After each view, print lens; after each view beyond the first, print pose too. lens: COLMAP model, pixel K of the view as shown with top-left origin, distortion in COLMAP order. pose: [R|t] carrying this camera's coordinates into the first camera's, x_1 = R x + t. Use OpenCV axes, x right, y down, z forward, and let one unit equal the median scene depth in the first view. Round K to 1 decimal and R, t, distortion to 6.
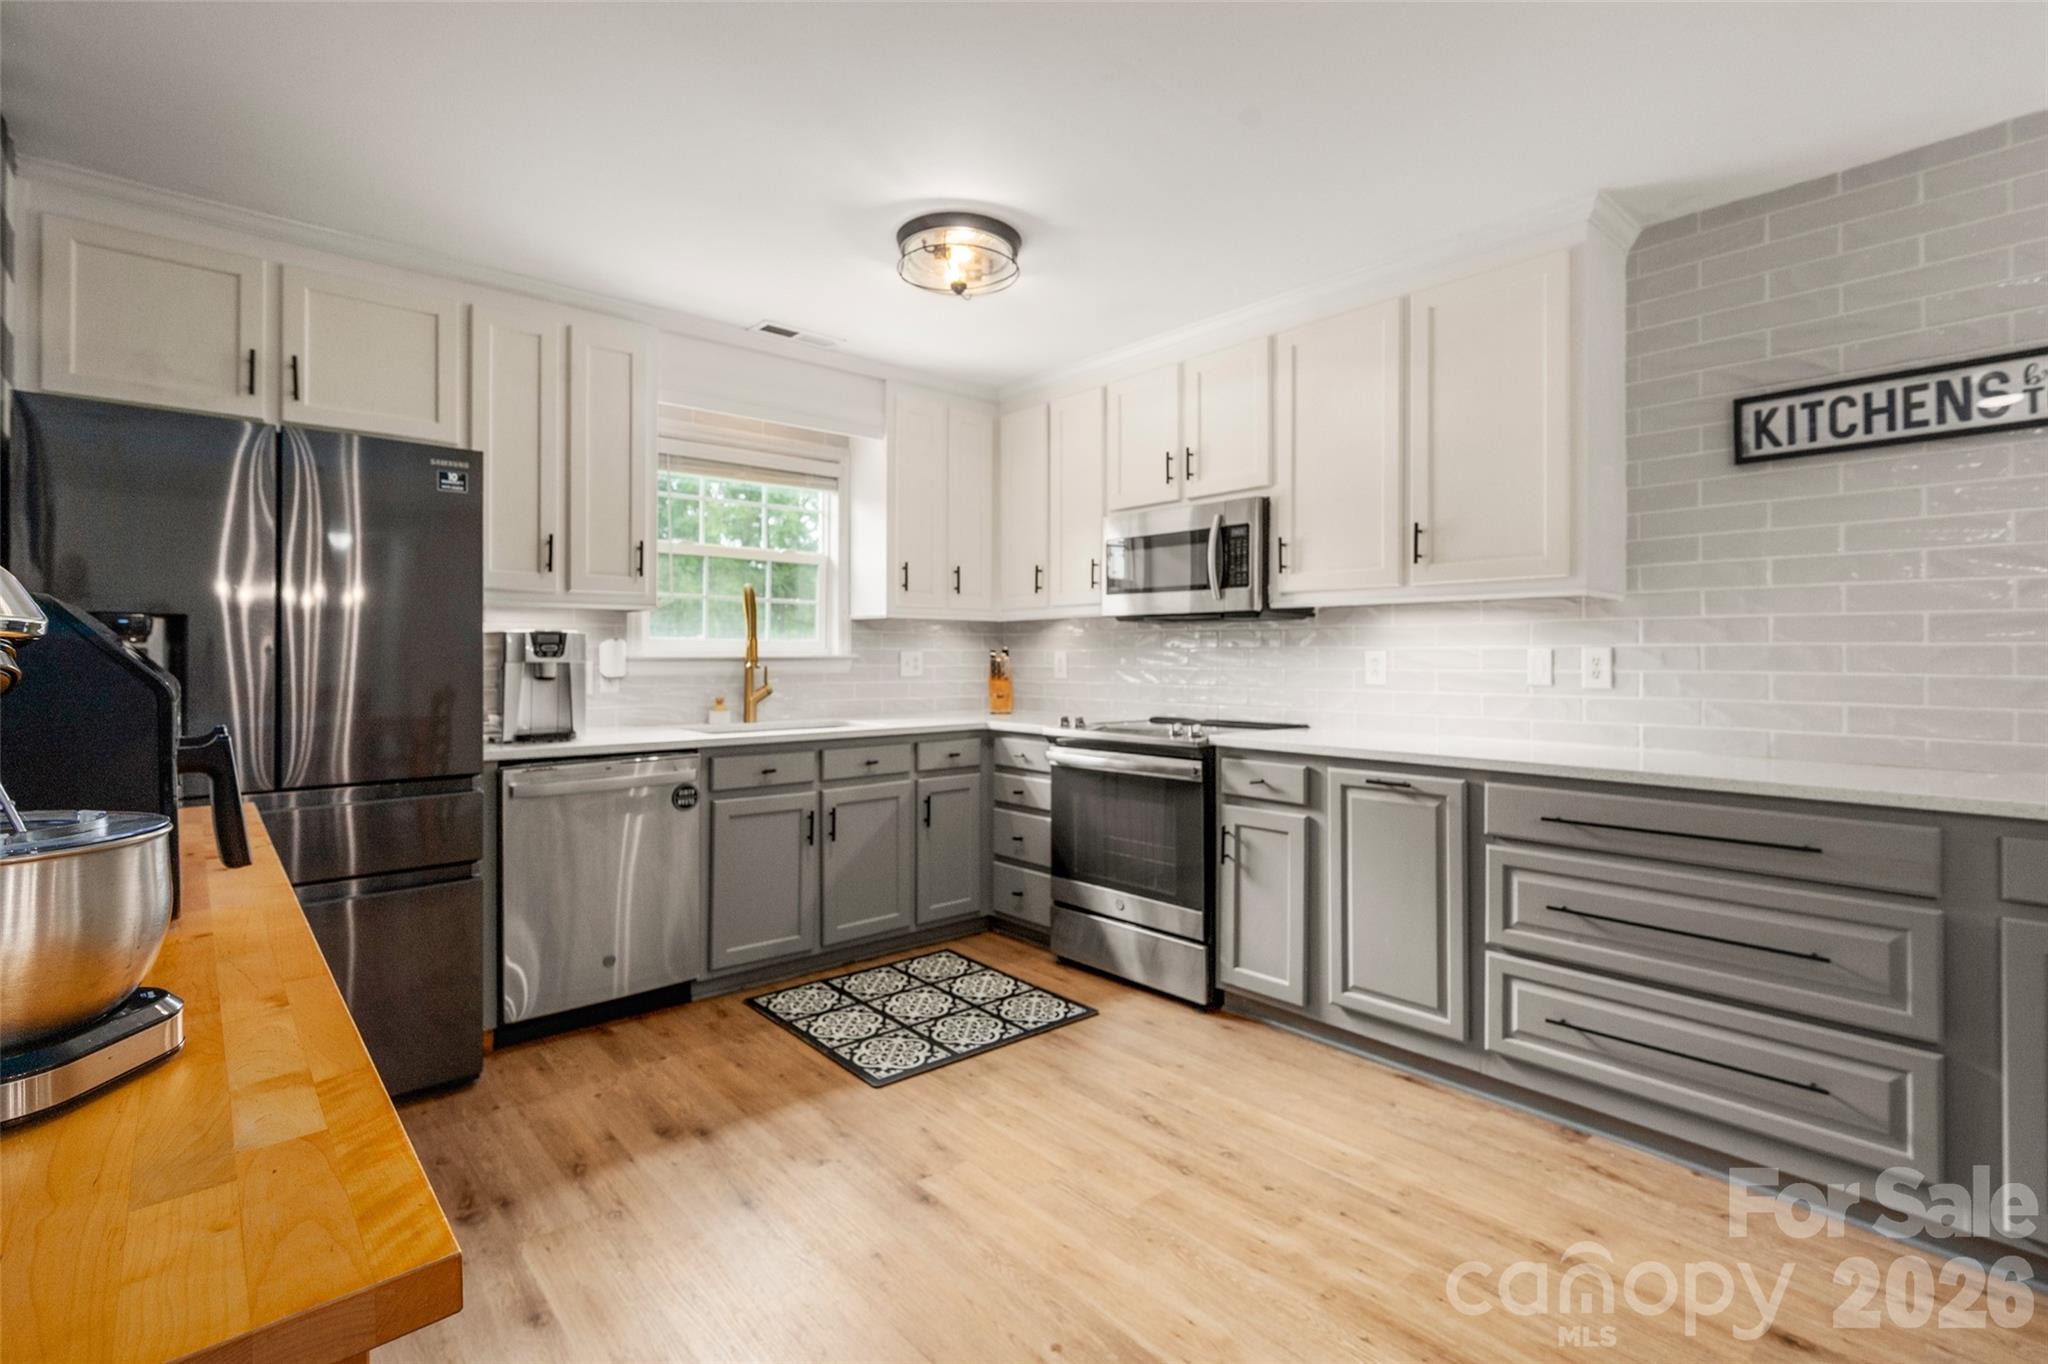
lens RADIAL K [[943.1, 0, 1011.4], [0, 943.1, 651.1], [0, 0, 1]] dist [-0.002818, -0.000617]
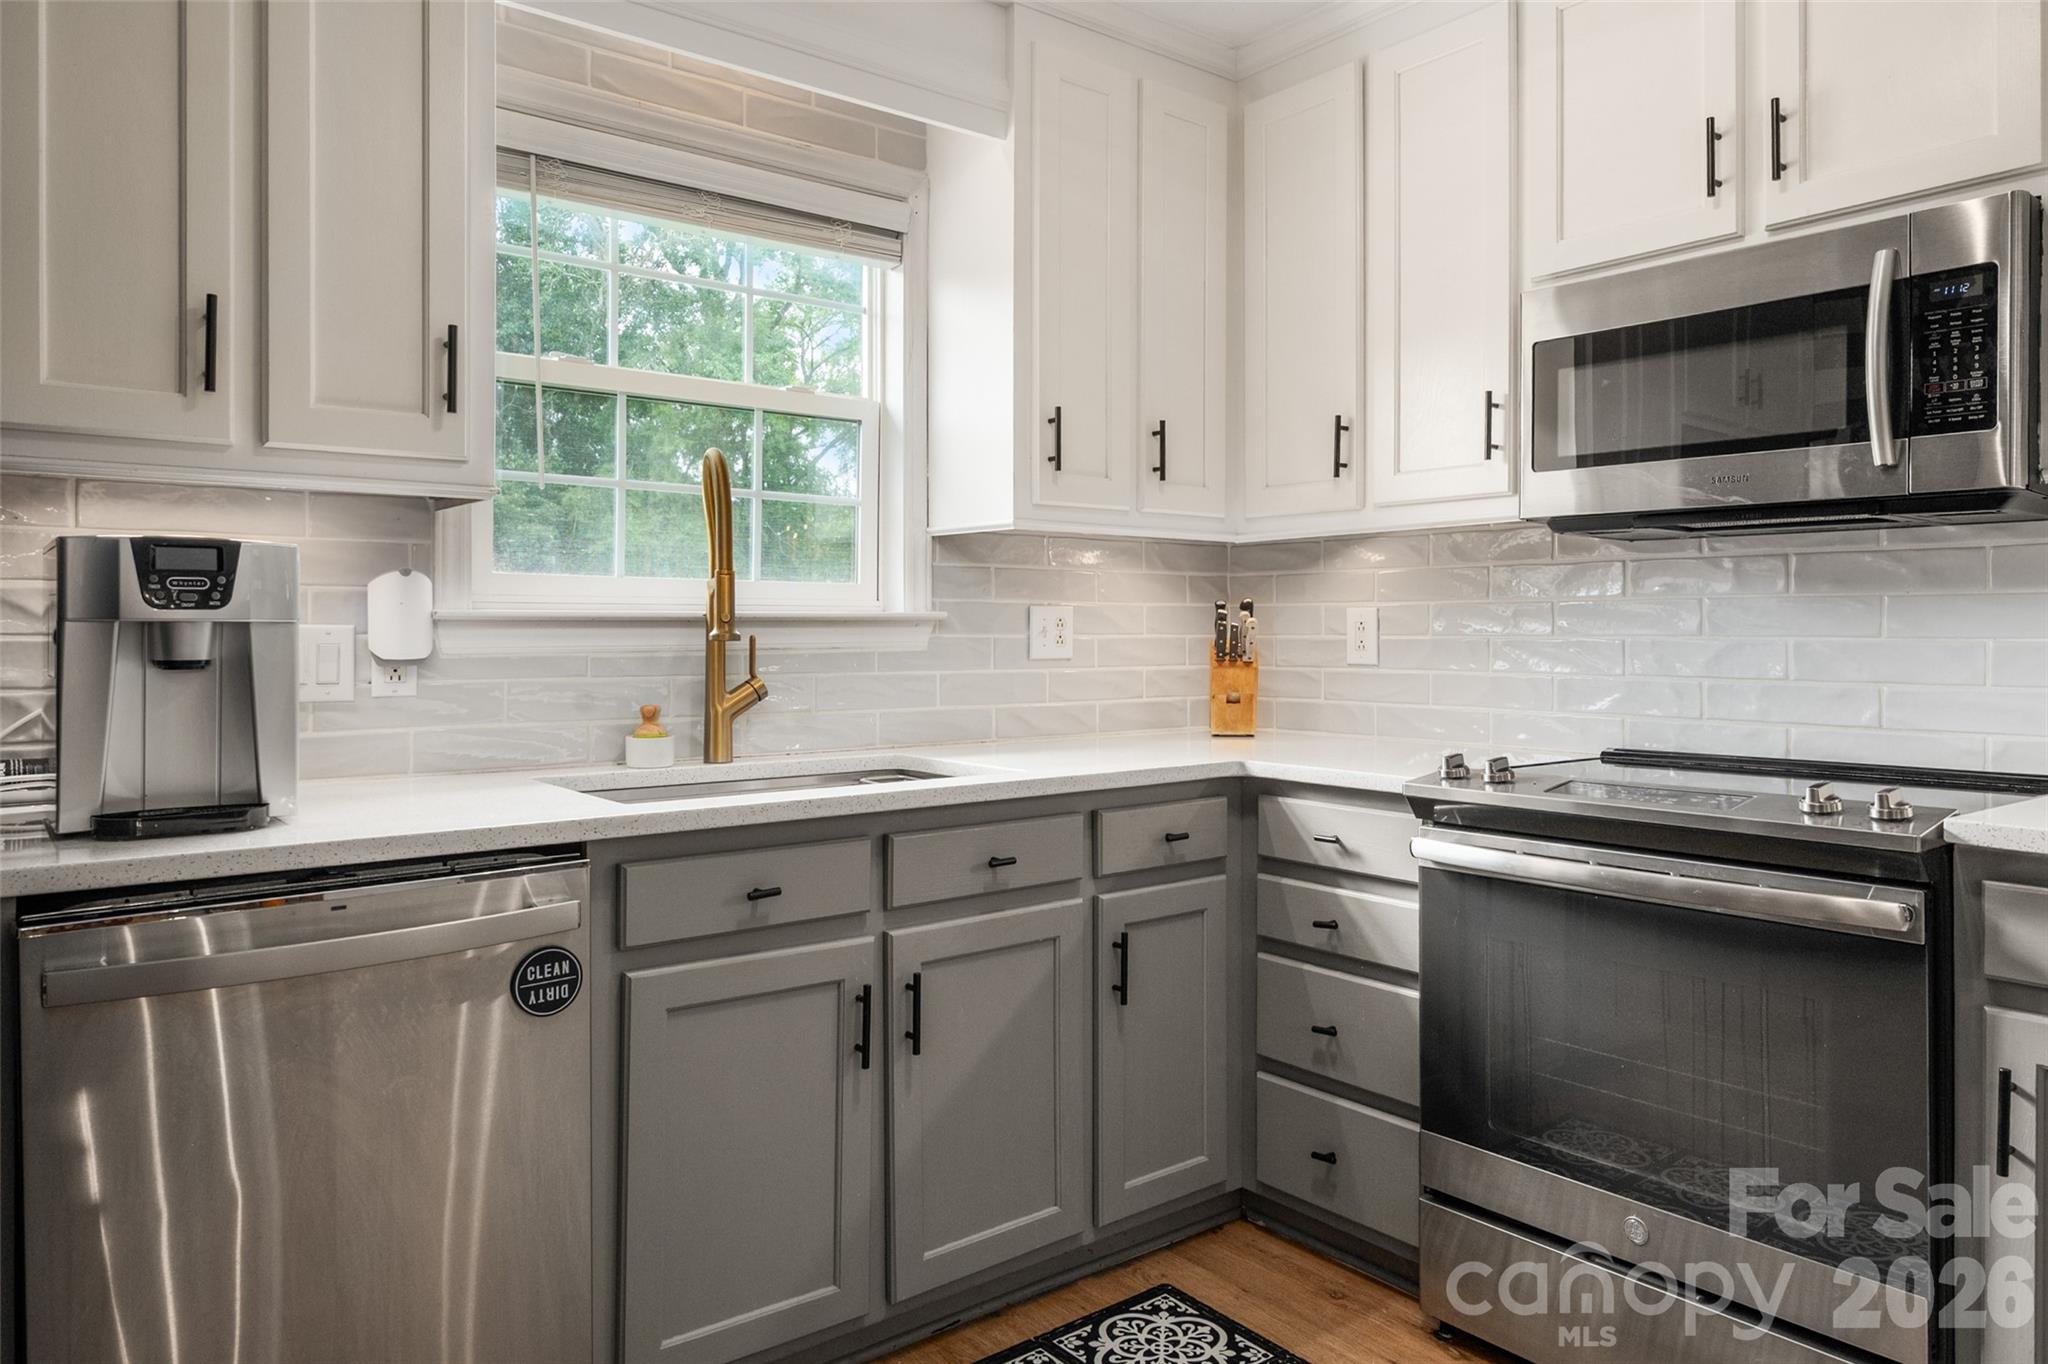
lens RADIAL K [[1355.4, 0, 1028.8], [0, 1355.4, 630.8], [0, 0, 1]] dist [0.001468, 0.000147]
pose [[0.998939, -0.000956, -0.046037, -0.103082], [0.001236, 0.999981, 0.006050, 0.010112], [0.046030, -0.006101, 0.998921, 0.375261]]
